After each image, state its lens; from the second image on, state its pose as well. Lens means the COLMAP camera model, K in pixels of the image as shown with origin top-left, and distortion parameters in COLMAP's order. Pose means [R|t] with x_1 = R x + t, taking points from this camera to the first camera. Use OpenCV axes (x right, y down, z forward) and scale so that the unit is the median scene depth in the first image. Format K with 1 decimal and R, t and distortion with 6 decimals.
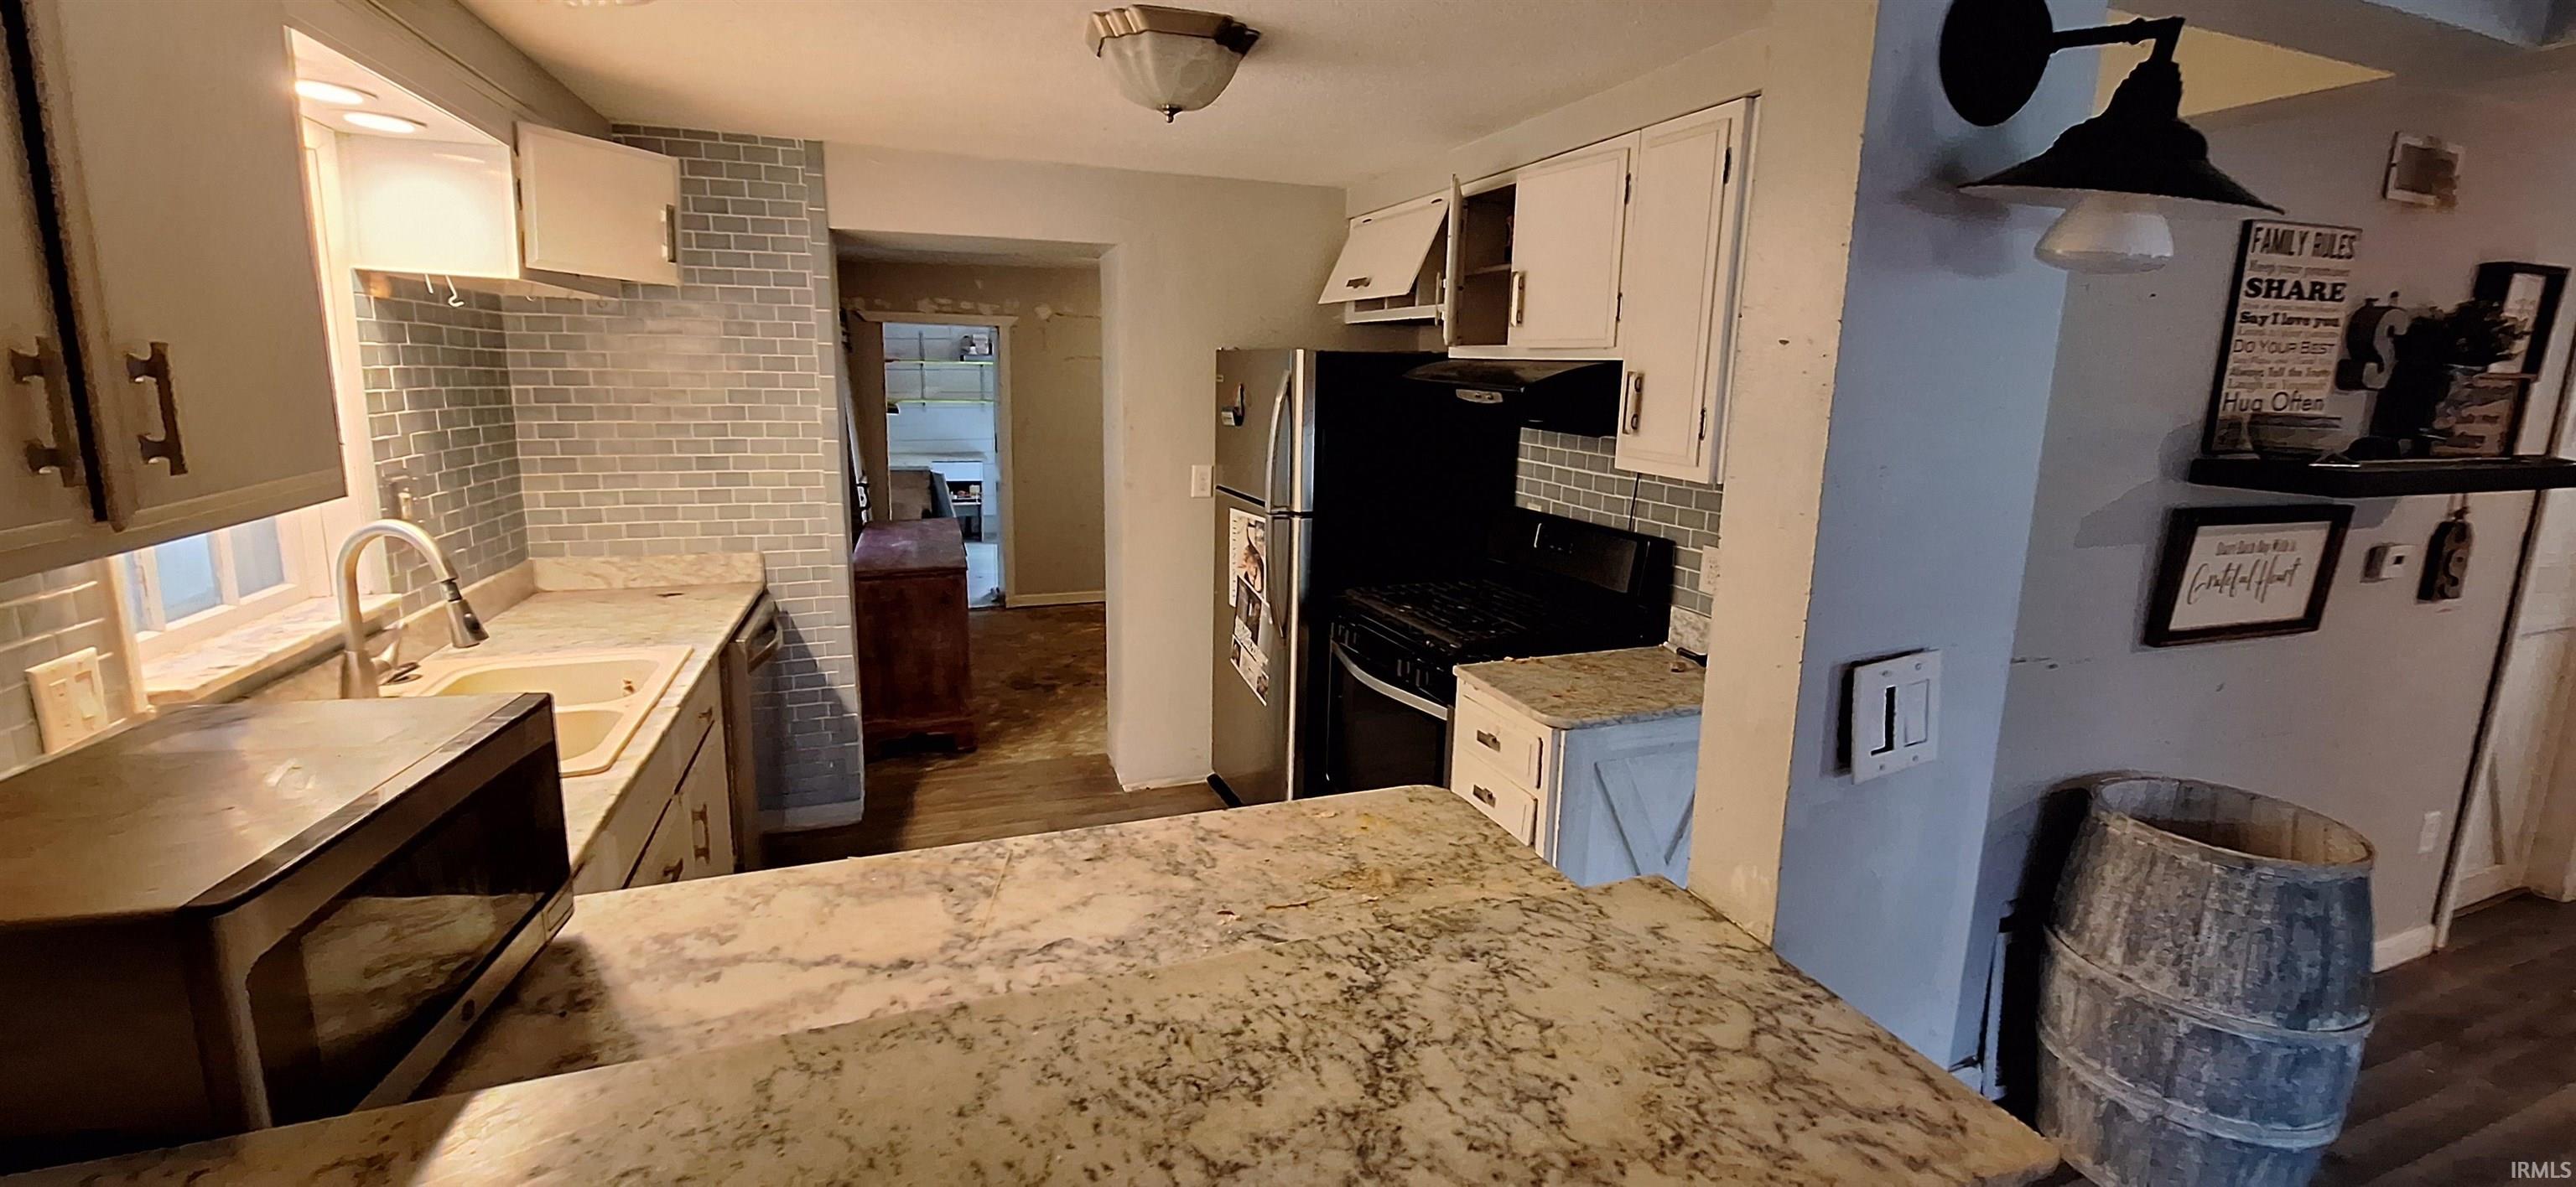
lens RADIAL K [[1016.4, 0, 1279.9], [0, 1016.4, 555.1], [0, 0, 1]] dist [-0.000921, 0.000142]
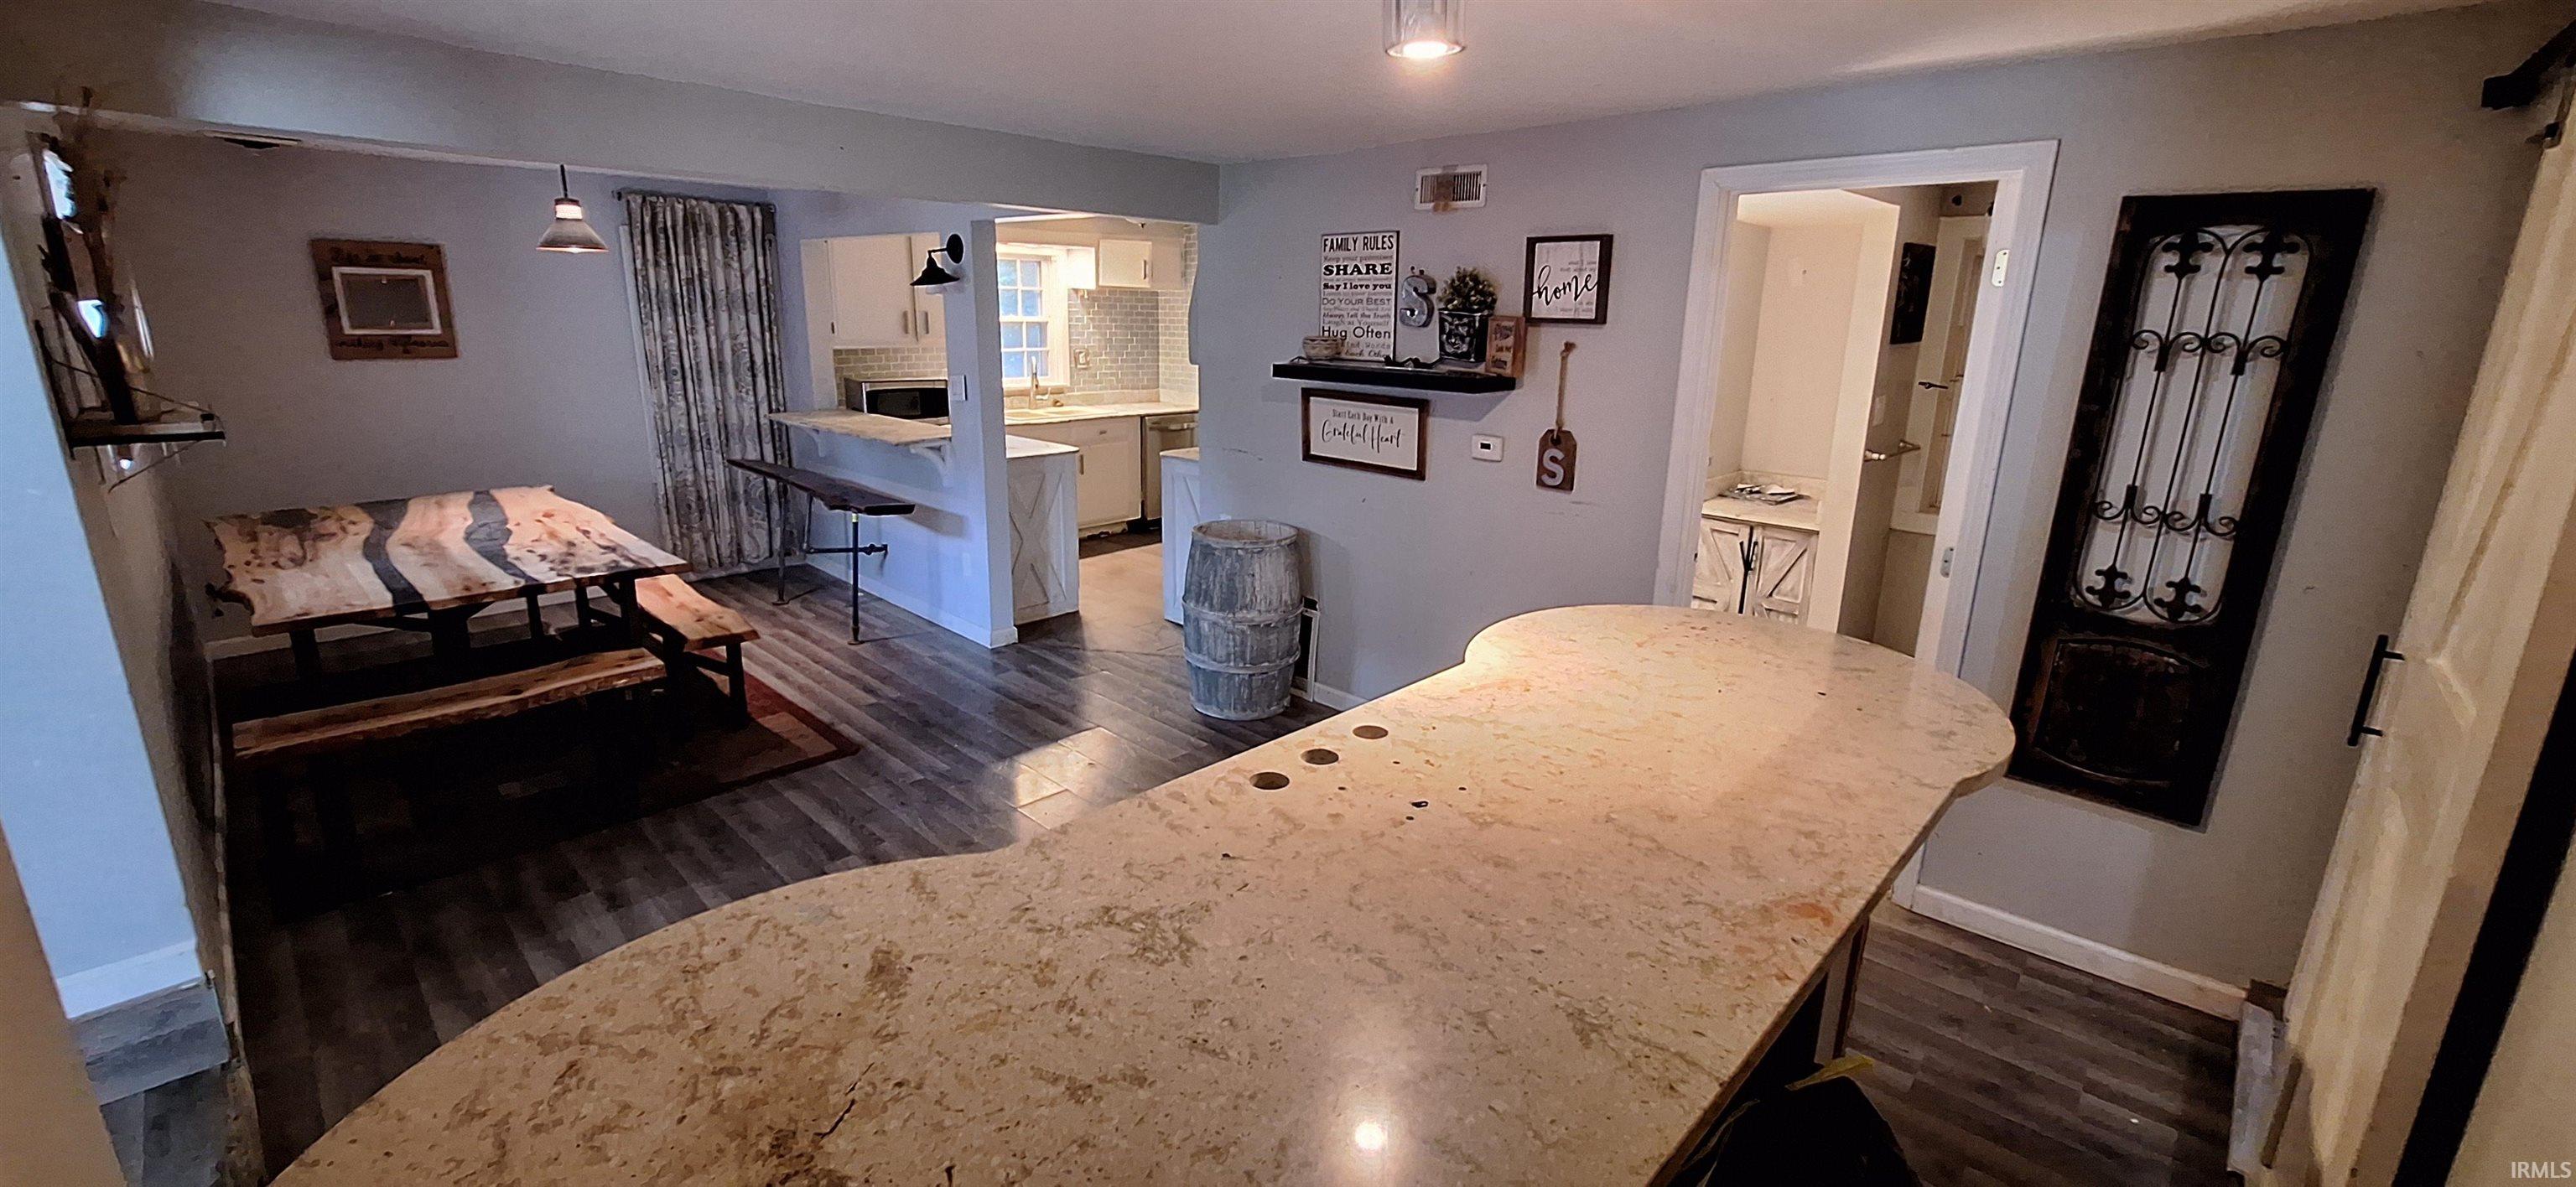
lens RADIAL K [[1016.4, 0, 1279.9], [0, 1016.4, 555.1], [0, 0, 1]] dist [-0.000921, 0.000142]
pose [[0.446053, 0.201337, -0.872067, 2.383898], [-0.167440, 0.975938, 0.139674, 0.003977], [0.879204, 0.083717, 0.469032, 0.070637]]
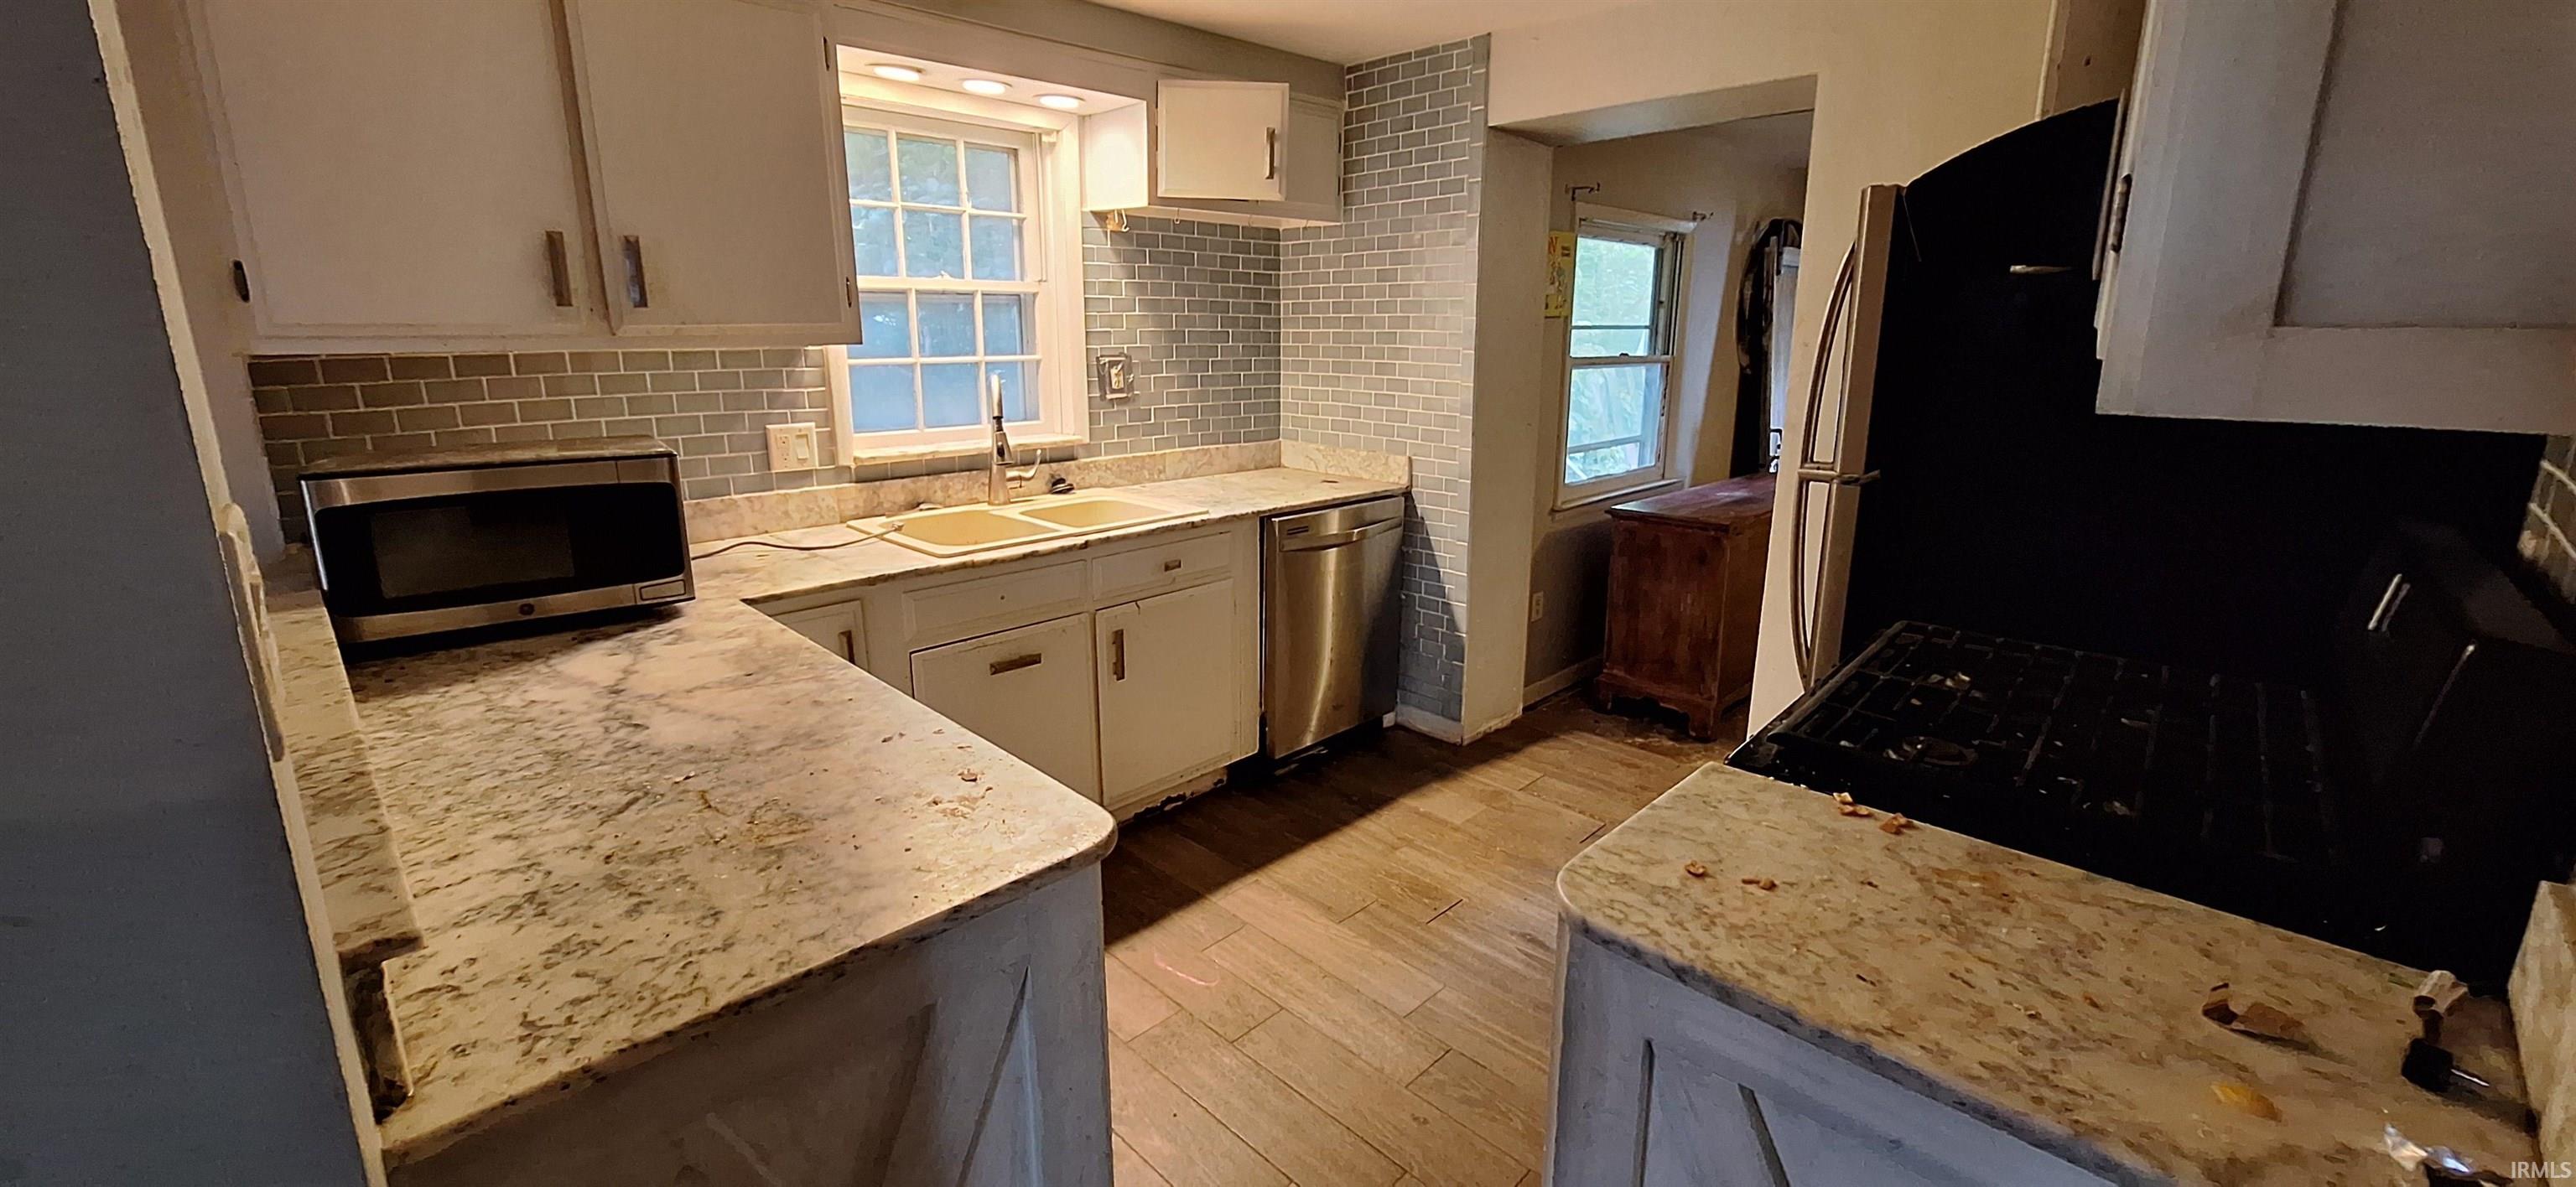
lens RADIAL K [[1021.6, 0, 1271.7], [0, 1021.6, 544.7], [0, 0, 1]] dist [0.000391, 0.000146]
pose [[0.413450, 0.174641, -0.893622, 0.536430], [-0.153422, 0.980763, 0.120688, -0.026616], [0.897508, 0.087202, 0.432290, 0.587286]]
